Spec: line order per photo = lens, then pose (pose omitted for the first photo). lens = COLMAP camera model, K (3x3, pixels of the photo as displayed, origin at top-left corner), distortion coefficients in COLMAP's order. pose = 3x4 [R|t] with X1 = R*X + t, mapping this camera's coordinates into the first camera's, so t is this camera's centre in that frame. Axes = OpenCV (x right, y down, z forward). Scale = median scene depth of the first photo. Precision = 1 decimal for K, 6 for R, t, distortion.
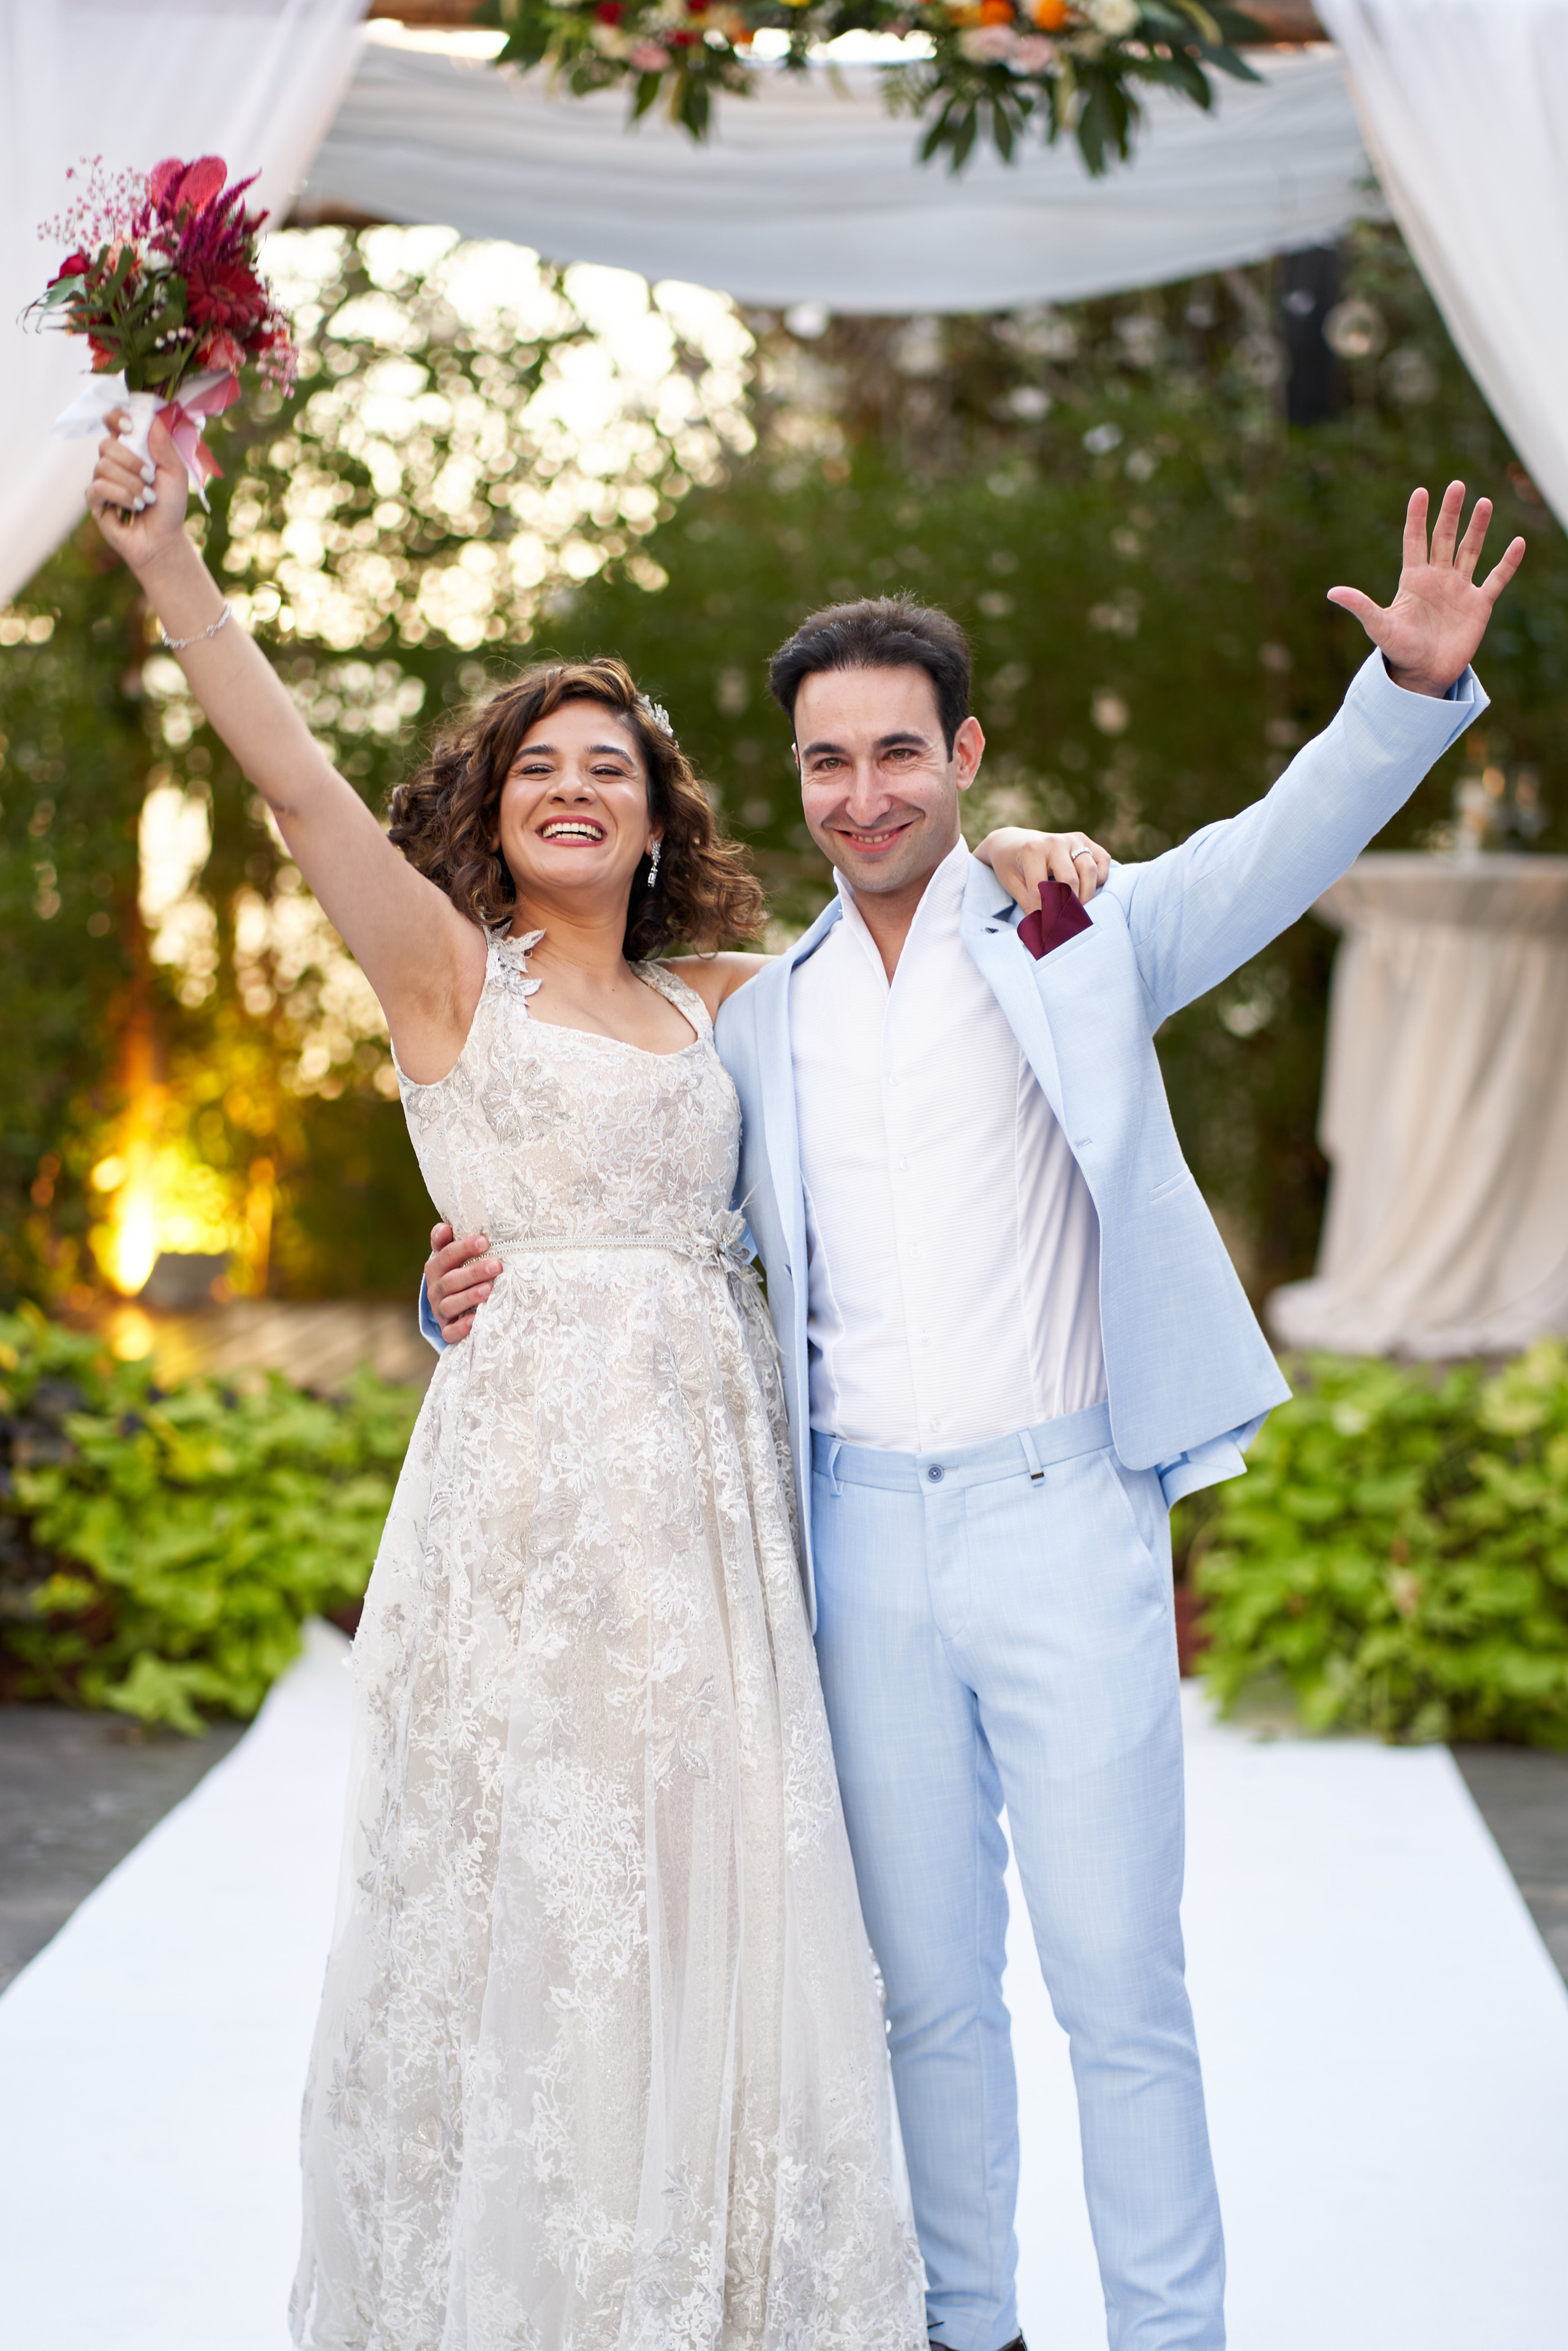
lens RADIAL K [[6387.3, 0, 850.6], [0, 6387.3, 1179.5], [0, 0, 1]] dist [0.074263, -1.171176]
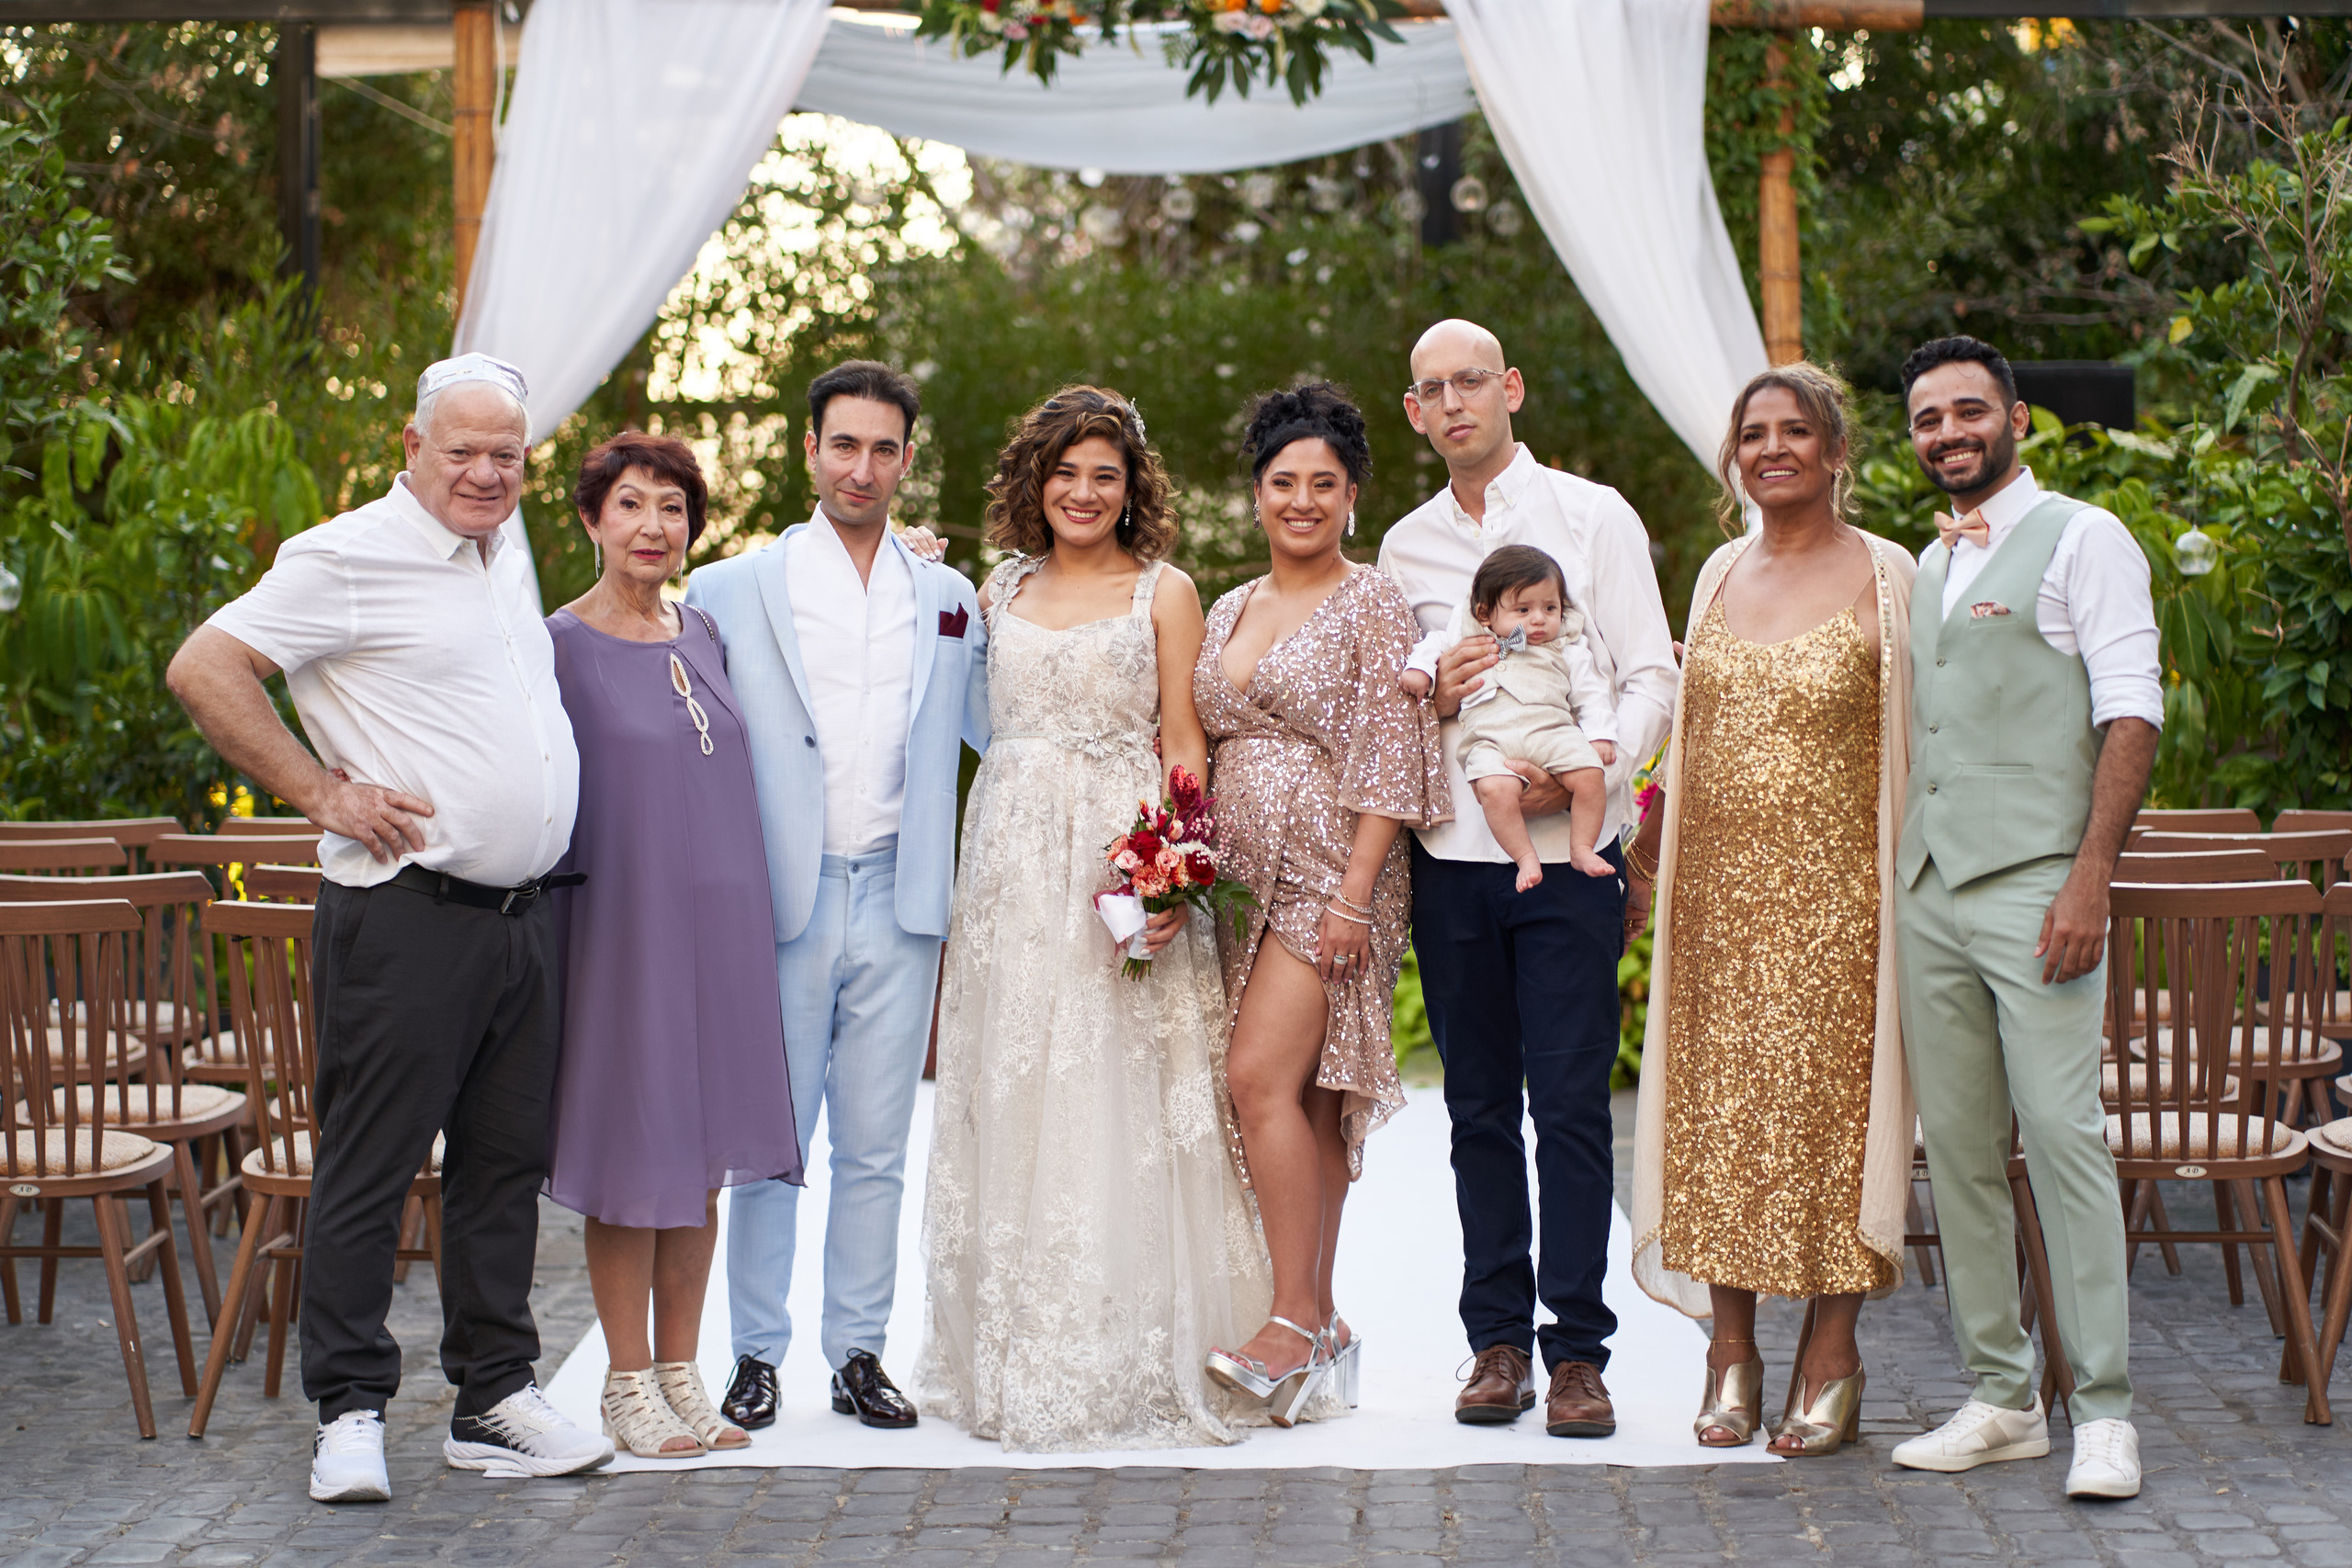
lens RADIAL K [[5991.2, 0, 1183.8], [0, 5991.2, 726.9], [0, 0, 1]] dist [0.017504, -0.765716]
pose [[0.999583, -0.012102, 0.026205, -0.030672], [0.012788, 0.999576, -0.026156, 0.034737], [-0.025877, 0.026481, 0.999314, -0.469159]]
